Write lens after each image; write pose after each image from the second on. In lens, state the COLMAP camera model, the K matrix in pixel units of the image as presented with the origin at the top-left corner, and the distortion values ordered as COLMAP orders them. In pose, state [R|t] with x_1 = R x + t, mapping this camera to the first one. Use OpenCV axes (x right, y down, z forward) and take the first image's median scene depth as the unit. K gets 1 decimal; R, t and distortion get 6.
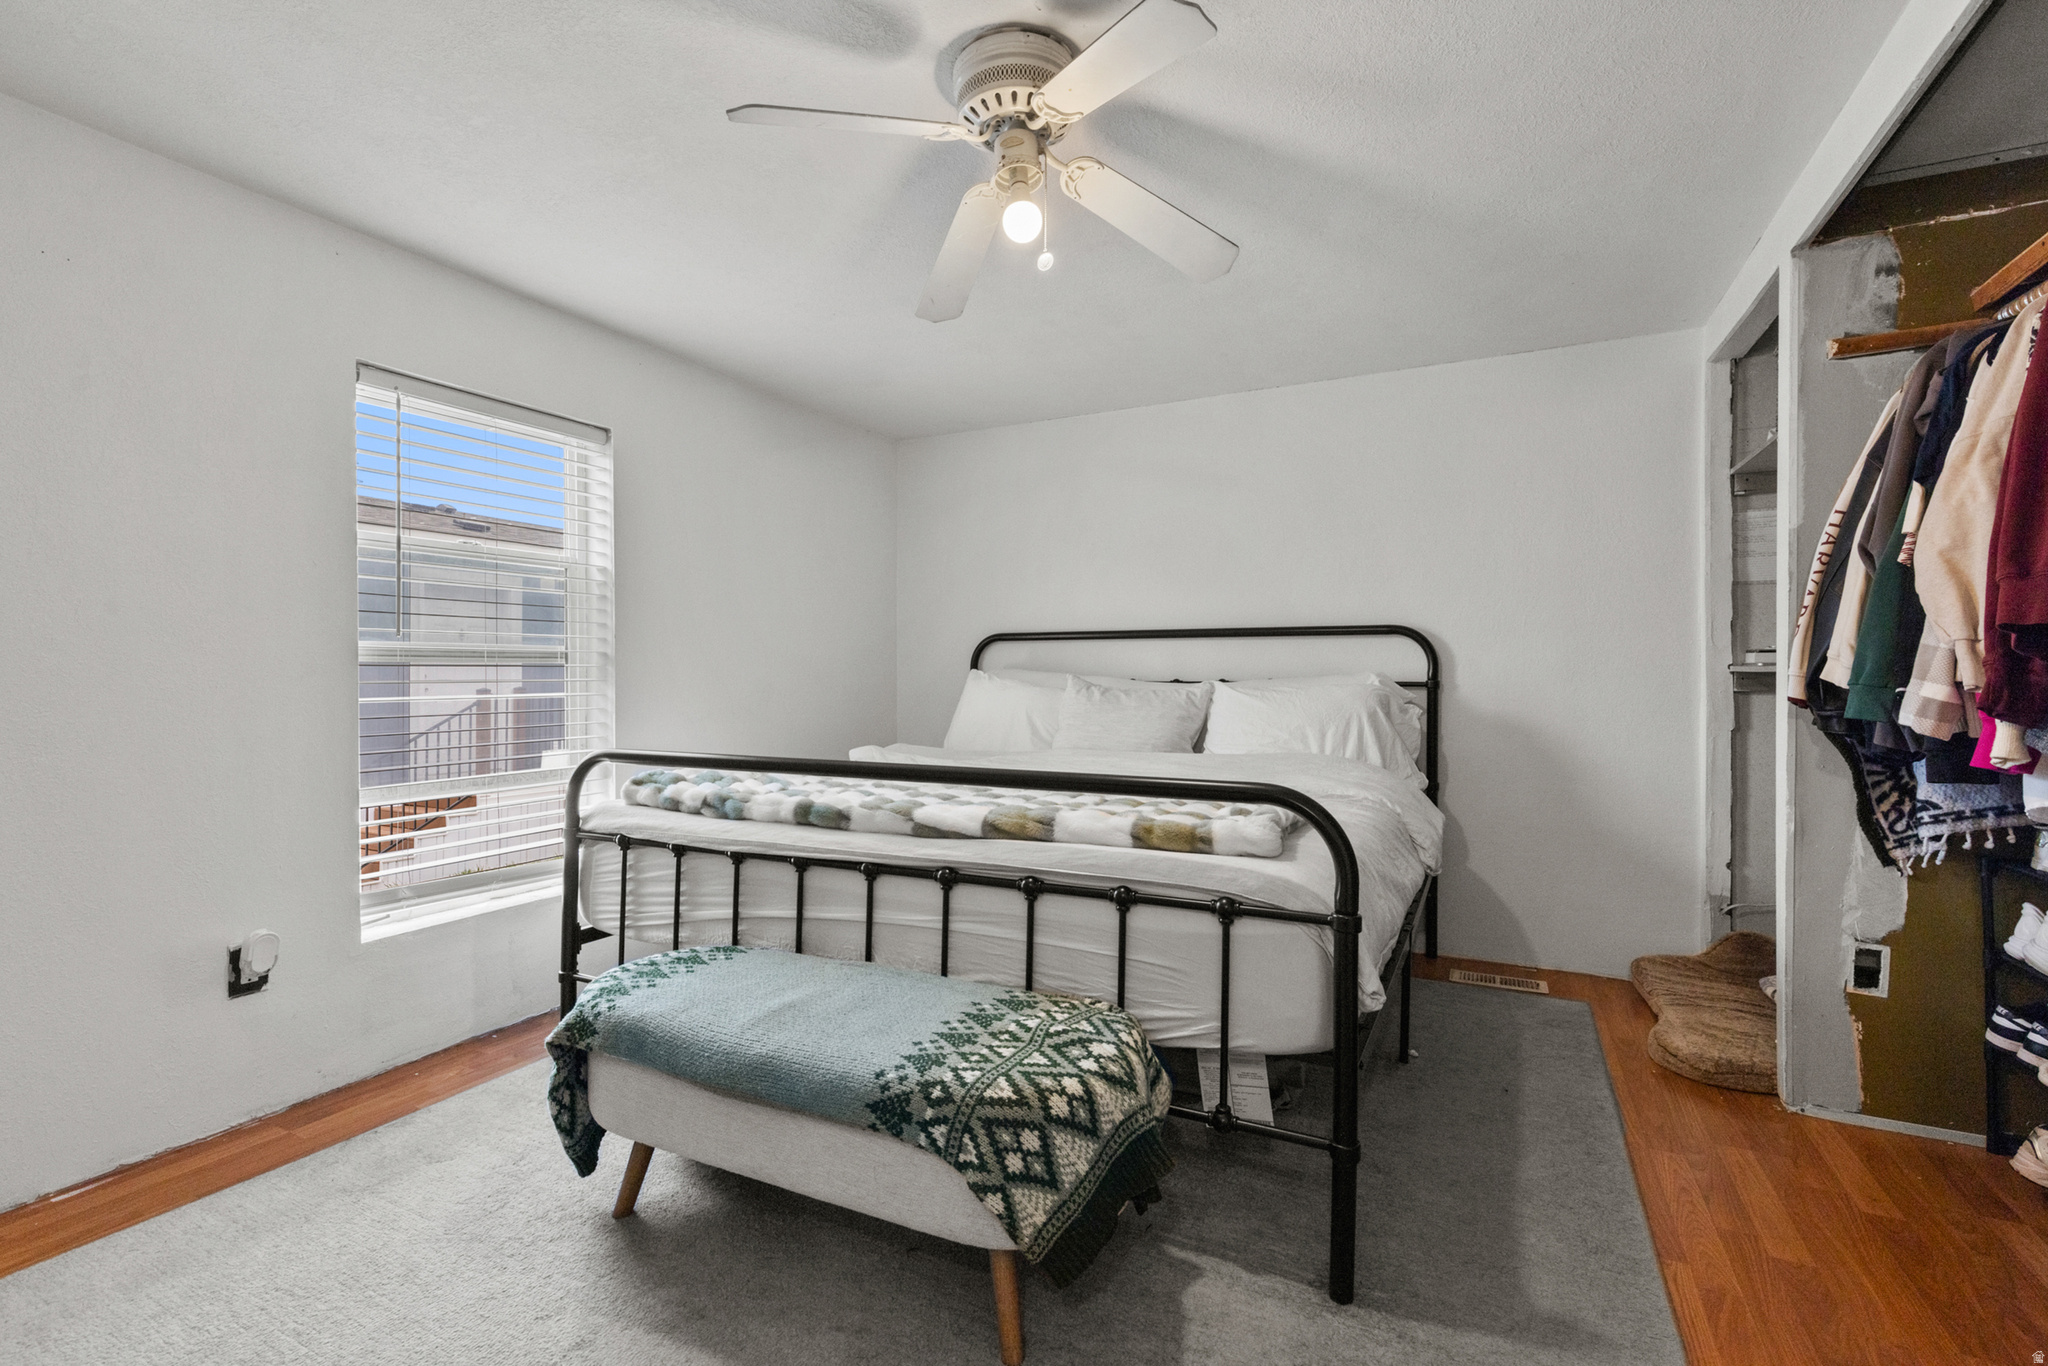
lens RADIAL K [[937.3, 0, 1018.6], [0, 937.3, 679.7], [0, 0, 1]] dist [0.002971, -0.001287]
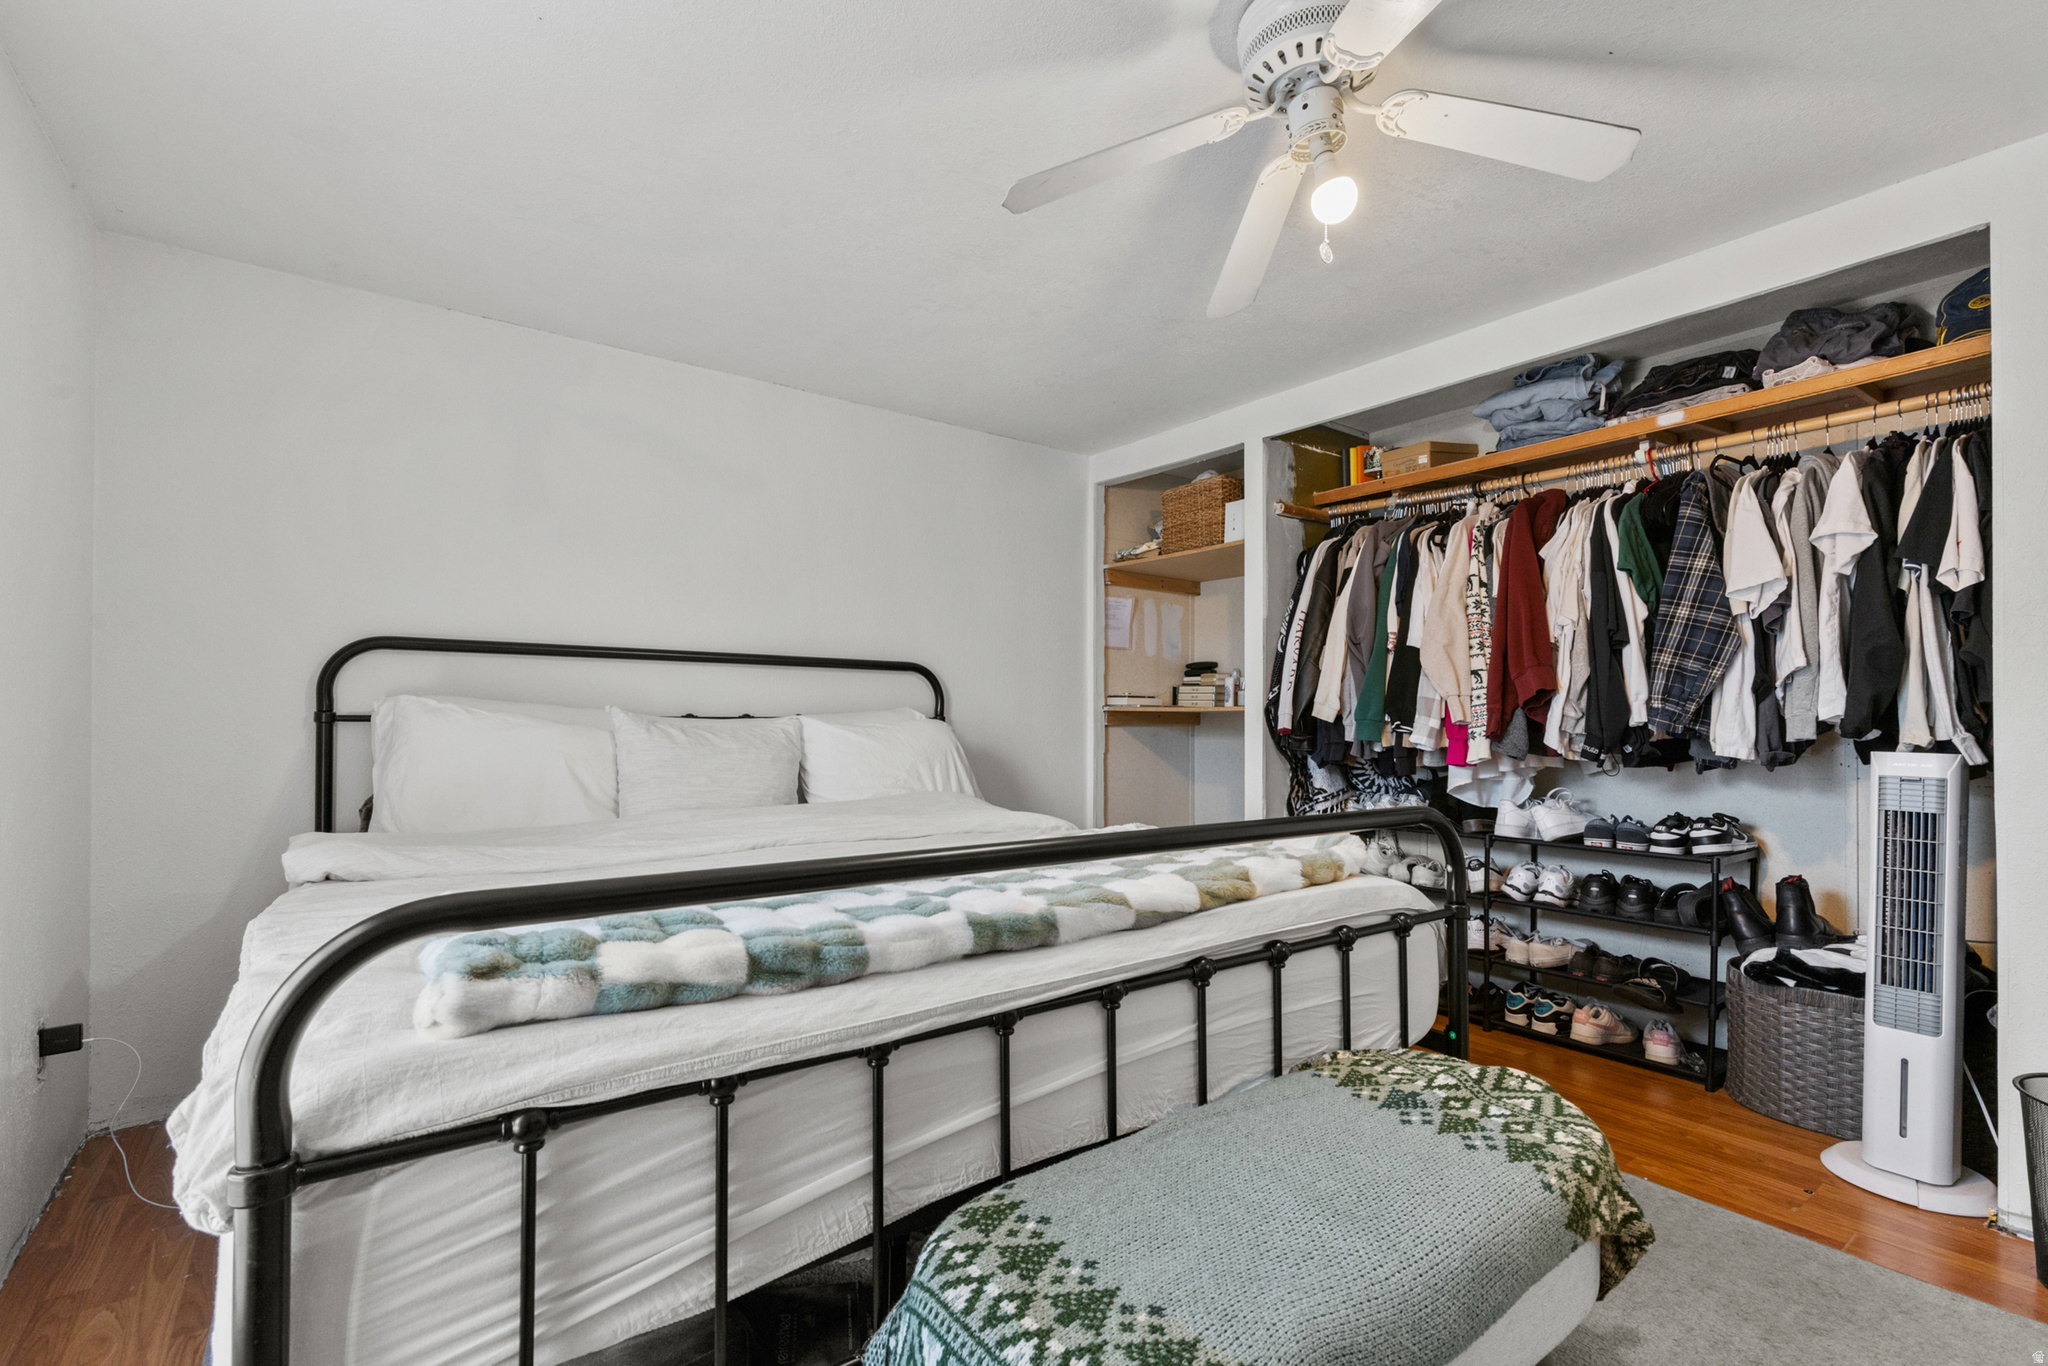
lens RADIAL K [[937.3, 0, 1022.6], [0, 937.3, 695.9], [0, 0, 1]] dist [0.002971, -0.001287]
pose [[0.442404, 0.021466, 0.896559, -0.762914], [-0.002543, 0.999740, -0.022681, 0.002259], [-0.896812, 0.007754, 0.442343, 0.715331]]
